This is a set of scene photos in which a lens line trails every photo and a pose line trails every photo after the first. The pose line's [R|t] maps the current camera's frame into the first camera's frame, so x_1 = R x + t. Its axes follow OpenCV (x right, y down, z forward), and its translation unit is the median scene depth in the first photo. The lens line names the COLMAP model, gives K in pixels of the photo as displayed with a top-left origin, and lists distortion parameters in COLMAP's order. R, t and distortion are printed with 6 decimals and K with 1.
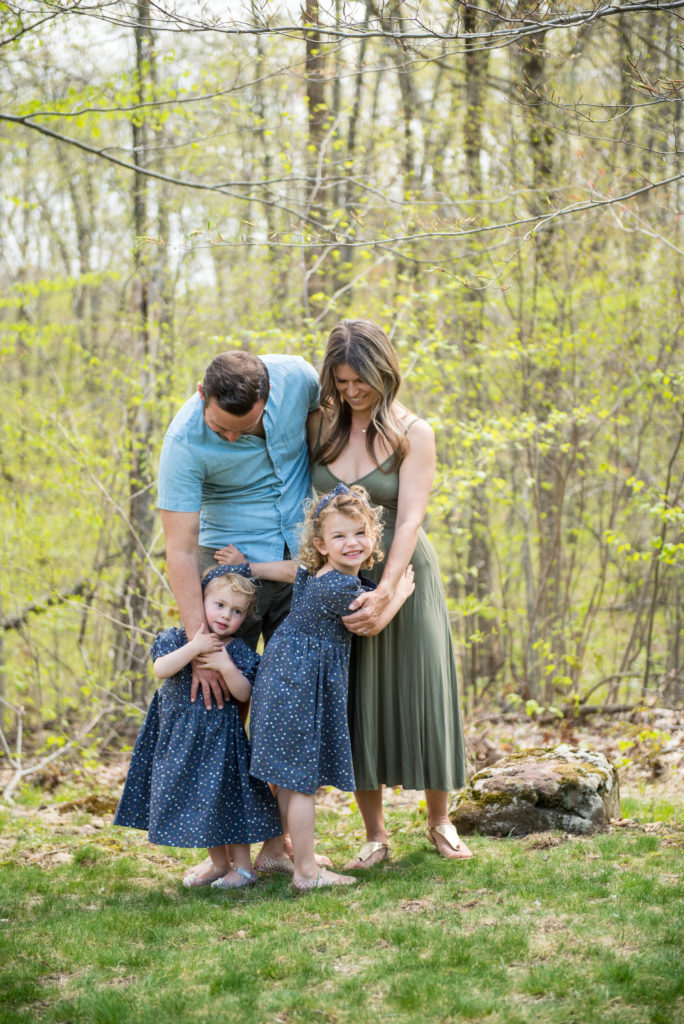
lens RADIAL K [[1939.1, 0, 342.0], [0, 1939.1, 512.0], [0, 0, 1]] dist [0.178195, -0.063382]
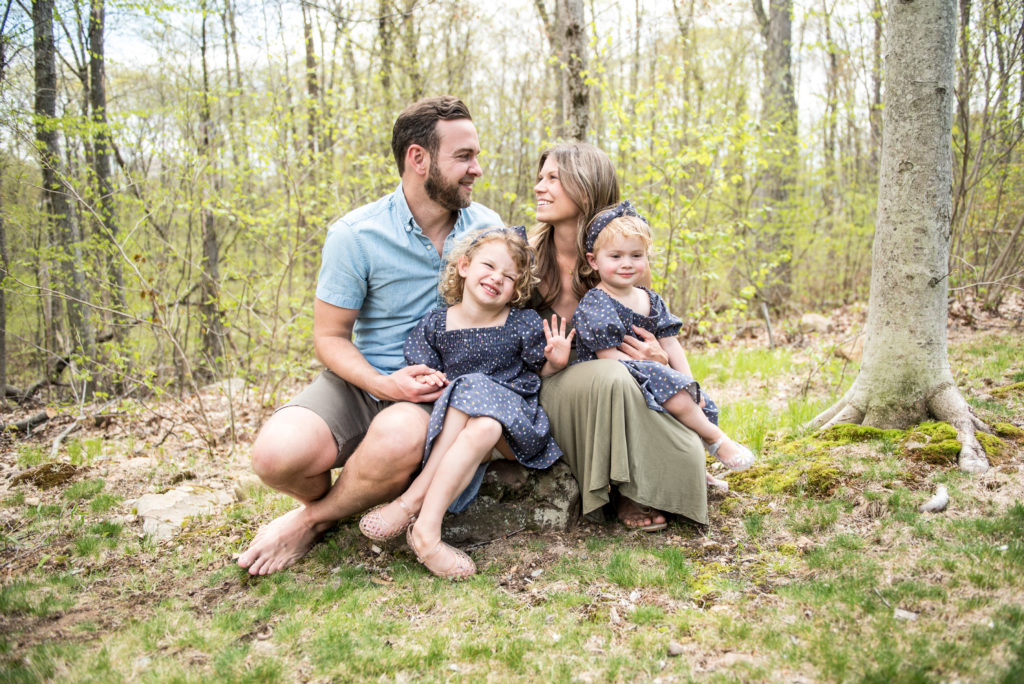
lens RADIAL K [[729.2, 0, 533.4], [0, 729.2, 336.5], [0, 0, 1]] dist [-0.050869, -0.002552]
pose [[0.966096, -0.045964, 0.254059, 0.033142], [0.023057, 0.995453, 0.092421, 0.047148], [-0.257152, -0.083430, 0.962763, 0.579930]]
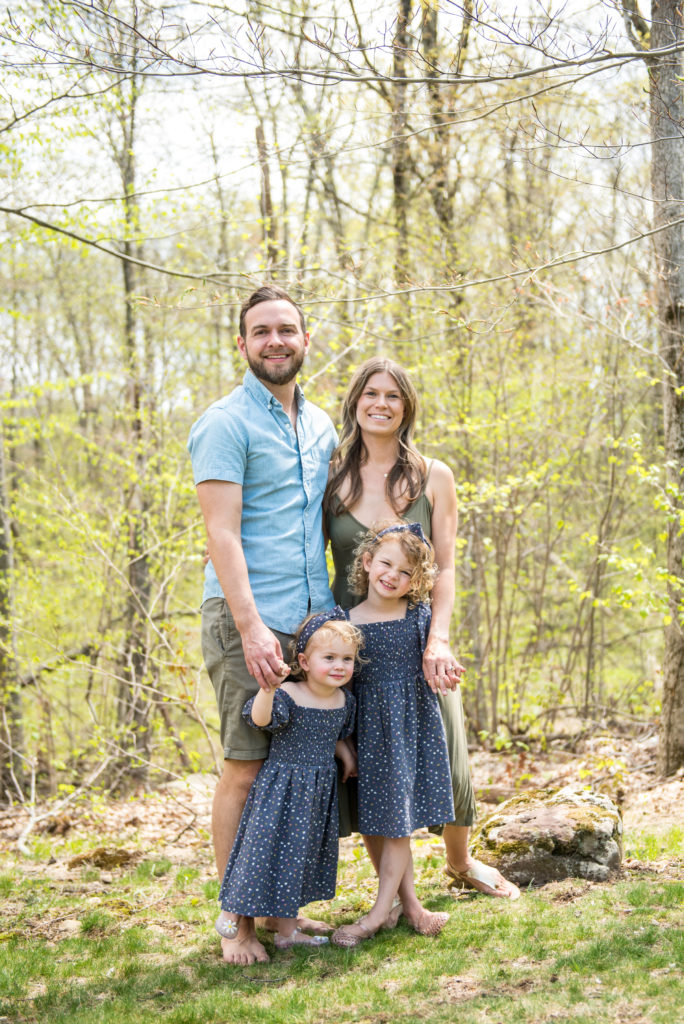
lens RADIAL K [[1487.6, 0, 392.8], [0, 1487.6, 545.6], [0, 0, 1]] dist [0.099504, 0.021680]
pose [[0.997320, -0.027612, 0.067752, -0.023060], [0.029246, 0.999302, -0.023249, 0.007723], [-0.067063, 0.025169, 0.997431, 0.195597]]
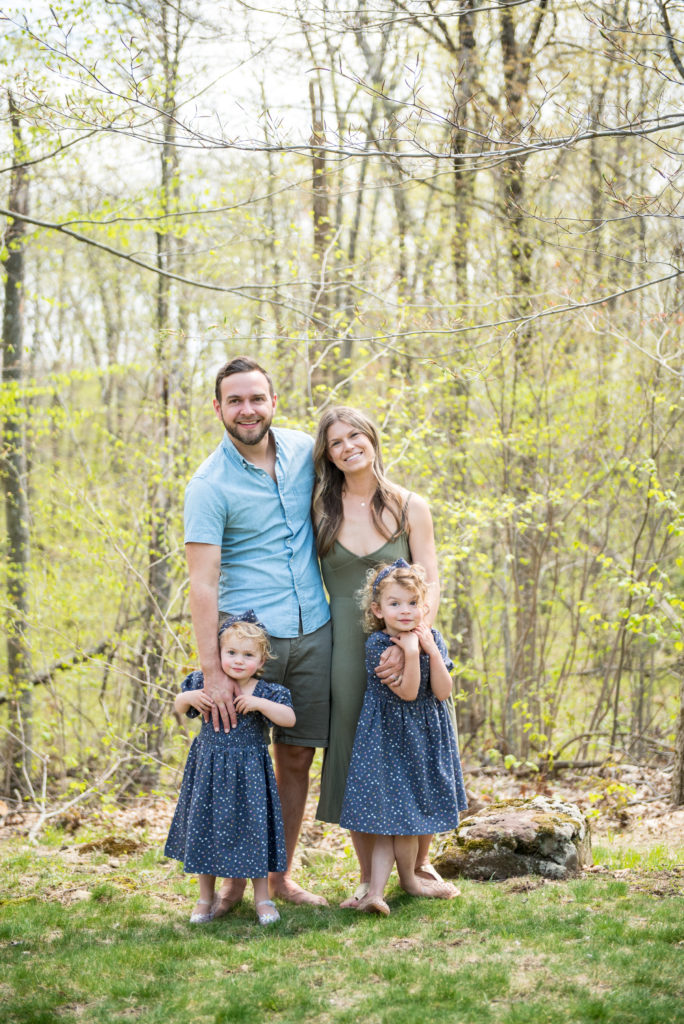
lens RADIAL K [[1736.1, 0, 342.0], [0, 1736.1, 512.0], [0, 0, 1]] dist [0.181638, -0.088502]
pose [[0.999911, 0.013227, 0.001472, -0.001298], [-0.013155, 0.999072, -0.041007, 0.001359], [-0.002013, 0.040984, 0.999158, 0.009294]]
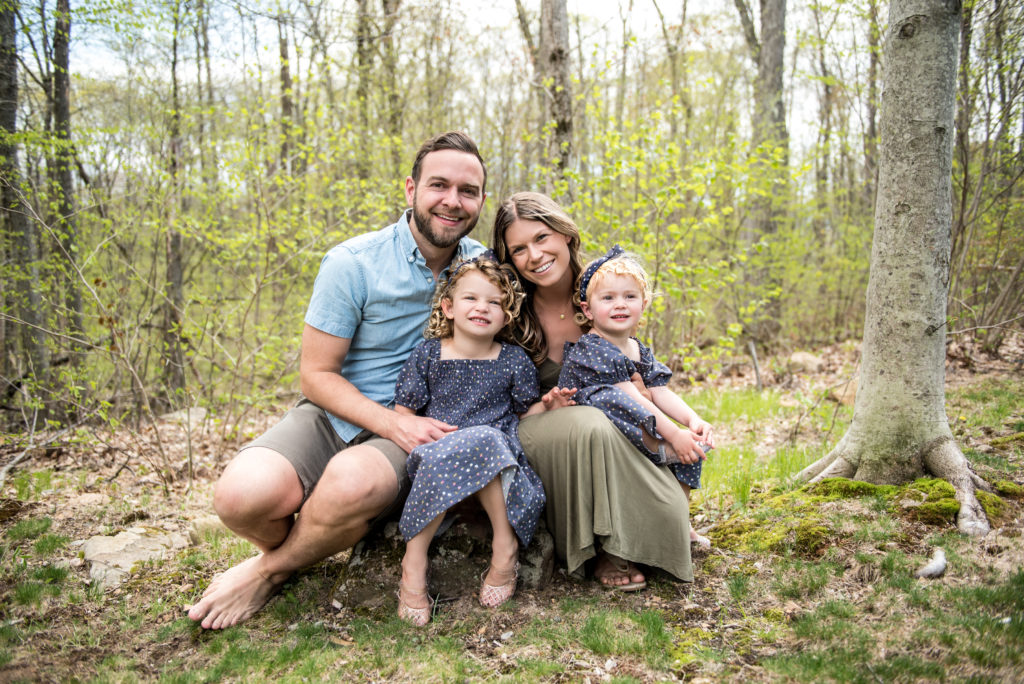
lens RADIAL K [[759.9, 0, 512.0], [0, 759.9, 342.0], [0, 0, 1]] dist [-0.037355, -0.002255]
pose [[0.966333, -0.018265, 0.256646, 0.034351], [0.002815, 0.998168, 0.060439, 0.042687], [-0.257280, -0.057682, 0.964614, 0.581932]]
